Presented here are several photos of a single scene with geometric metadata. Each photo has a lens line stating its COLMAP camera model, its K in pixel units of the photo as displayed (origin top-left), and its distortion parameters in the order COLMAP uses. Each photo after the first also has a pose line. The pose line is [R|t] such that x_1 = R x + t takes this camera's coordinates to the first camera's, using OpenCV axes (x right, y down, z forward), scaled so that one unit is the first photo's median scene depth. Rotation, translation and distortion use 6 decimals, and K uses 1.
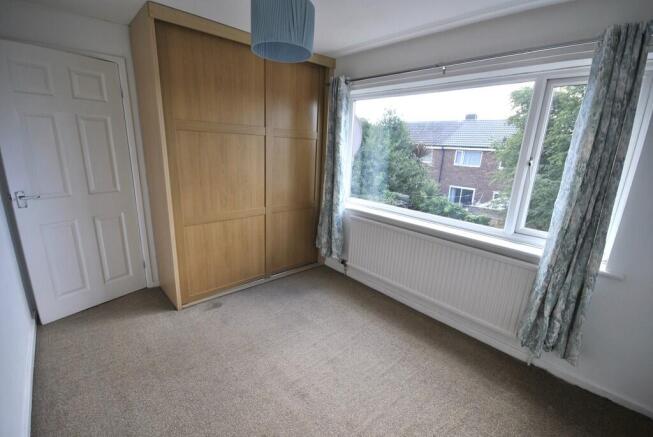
lens RADIAL K [[288.1, 0, 329.6], [0, 288.1, 221.2], [0, 0, 1]] dist [-0.001107, -0.000660]
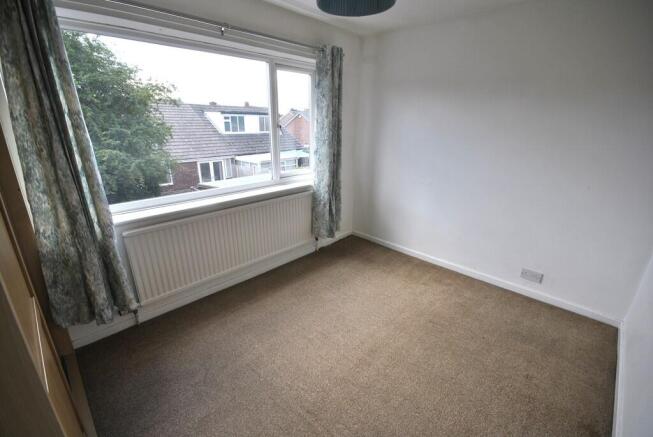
lens RADIAL K [[288.1, 0, 329.6], [0, 288.1, 221.2], [0, 0, 1]] dist [-0.001107, -0.000660]
pose [[-0.058991, -0.374056, 0.925528, -0.736228], [0.241907, 0.894152, 0.376793, -0.241941], [-0.968505, 0.246119, 0.037739, 0.787276]]
